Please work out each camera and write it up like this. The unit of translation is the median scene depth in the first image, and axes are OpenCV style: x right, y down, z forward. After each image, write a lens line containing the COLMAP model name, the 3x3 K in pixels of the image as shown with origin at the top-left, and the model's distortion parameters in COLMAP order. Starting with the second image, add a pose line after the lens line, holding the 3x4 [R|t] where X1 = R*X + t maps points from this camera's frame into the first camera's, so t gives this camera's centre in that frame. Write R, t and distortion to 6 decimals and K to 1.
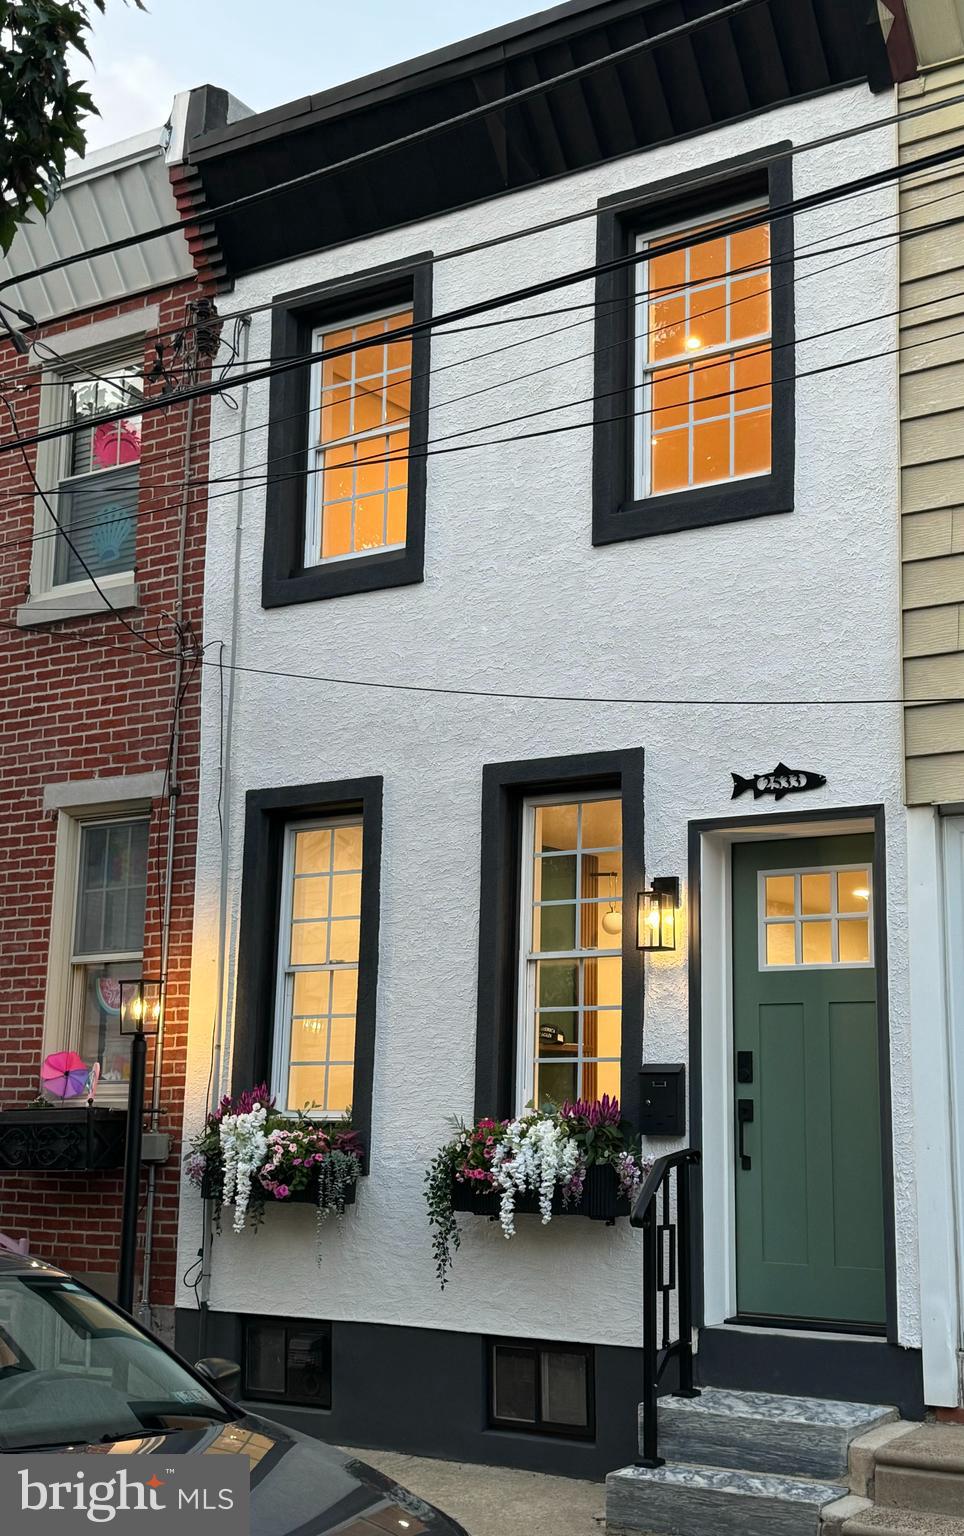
lens RADIAL K [[1859.9, 0, 558.7], [0, 1859.9, 764.0], [0, 0, 1]] dist [0.083050, 0.000000]
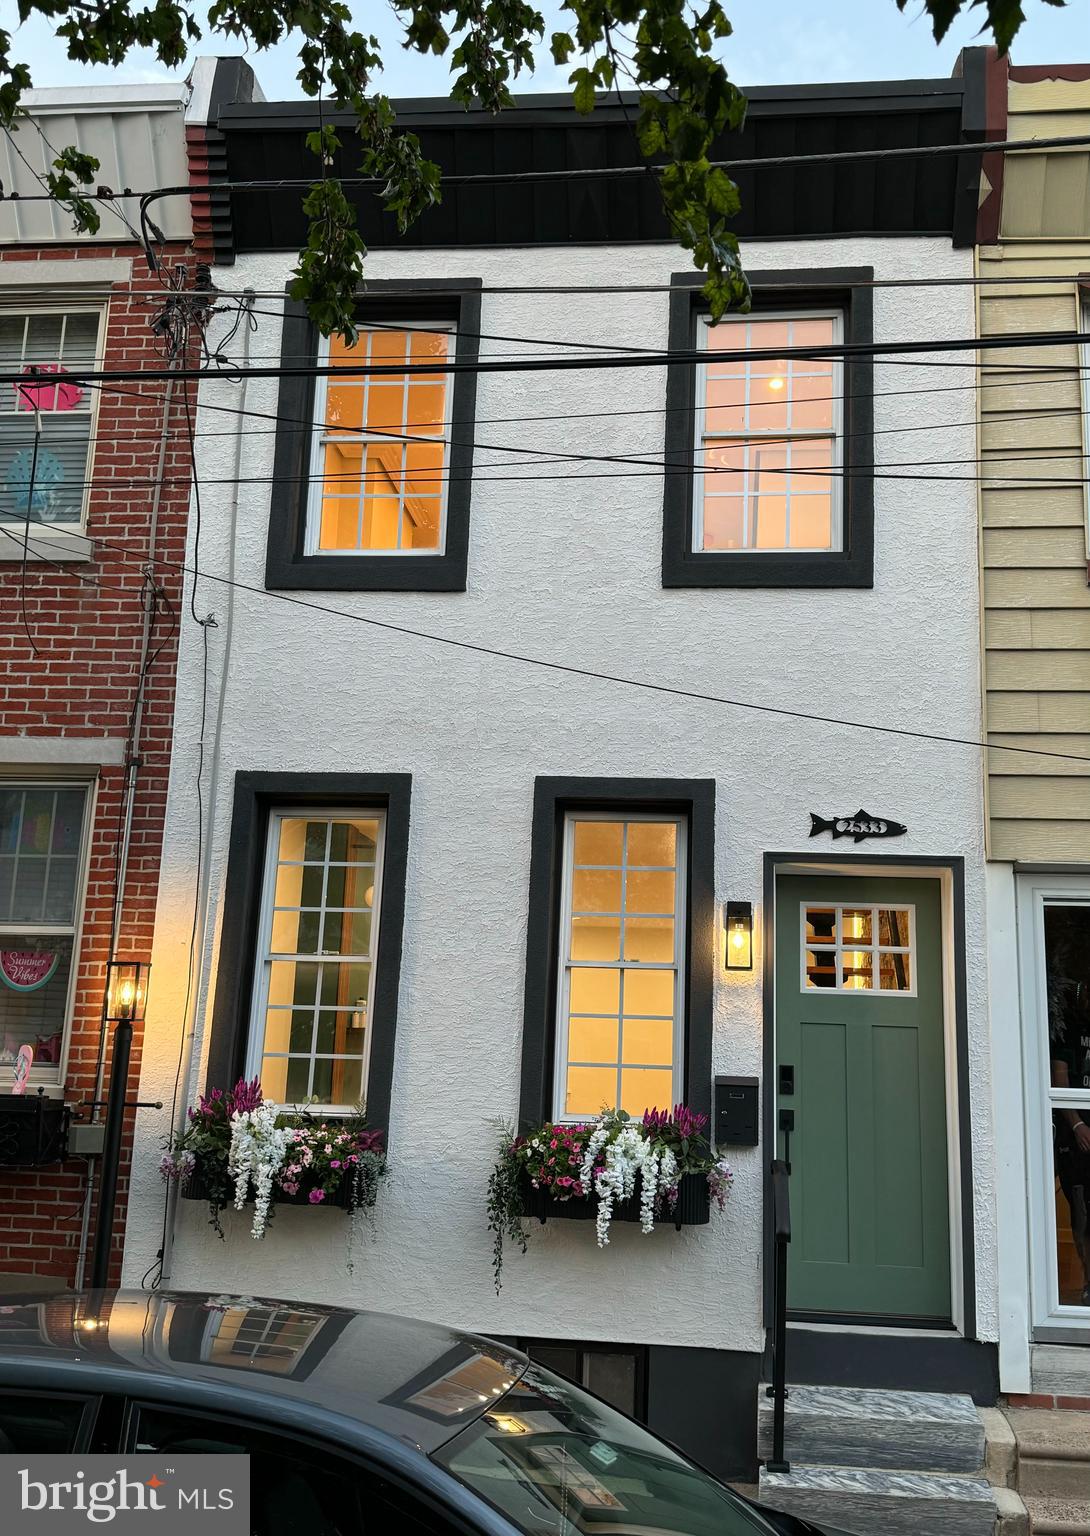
lens RADIAL K [[1440.8, 0, 571.3], [0, 1440.8, 759.2], [0, 0, 1]] dist [0.035661, 0.000000]
pose [[0.889767, 0.118765, 0.440692, -0.403330], [-0.110939, 0.992871, -0.043588, 0.025394], [-0.442727, -0.010107, 0.896600, 0.291193]]
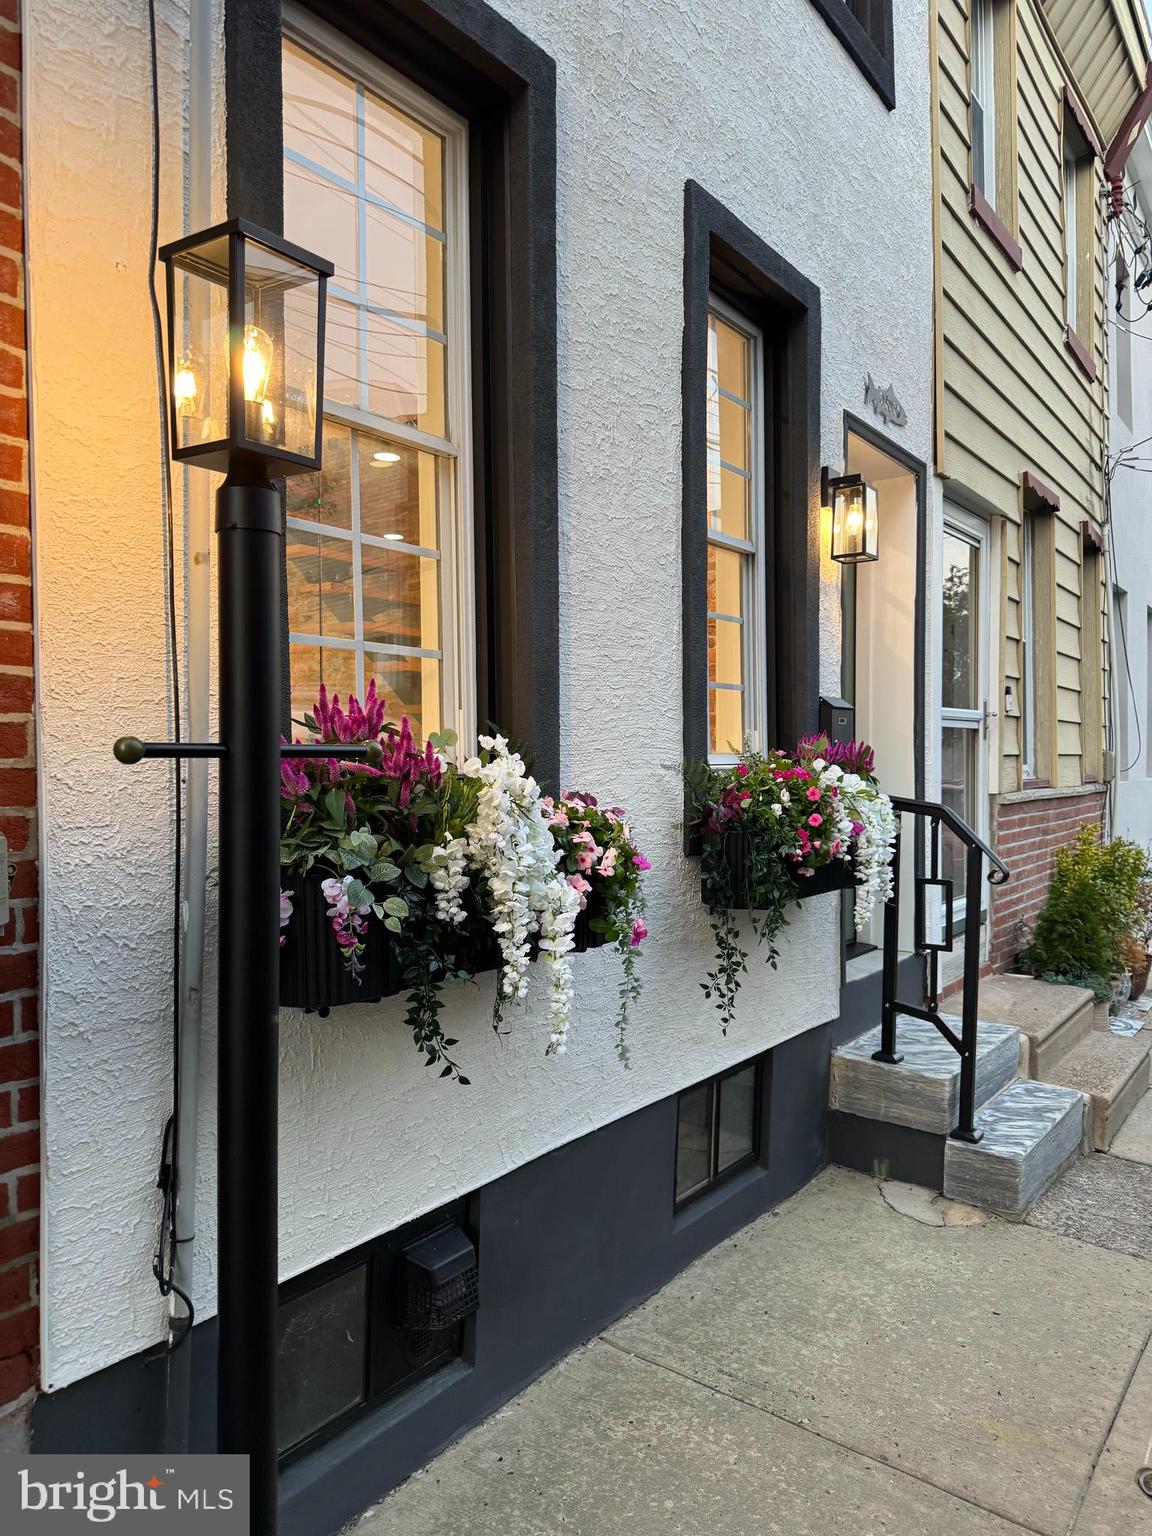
lens RADIAL K [[1101.2, 0, 571.5], [0, 1101.2, 767.2], [0, 0, 1]] dist [0.018894, -0.011139]
pose [[0.042060, -0.019206, 0.998930, -0.426210], [-0.185122, 0.982353, 0.026682, 0.194325], [-0.981815, -0.186047, 0.037762, 1.057716]]
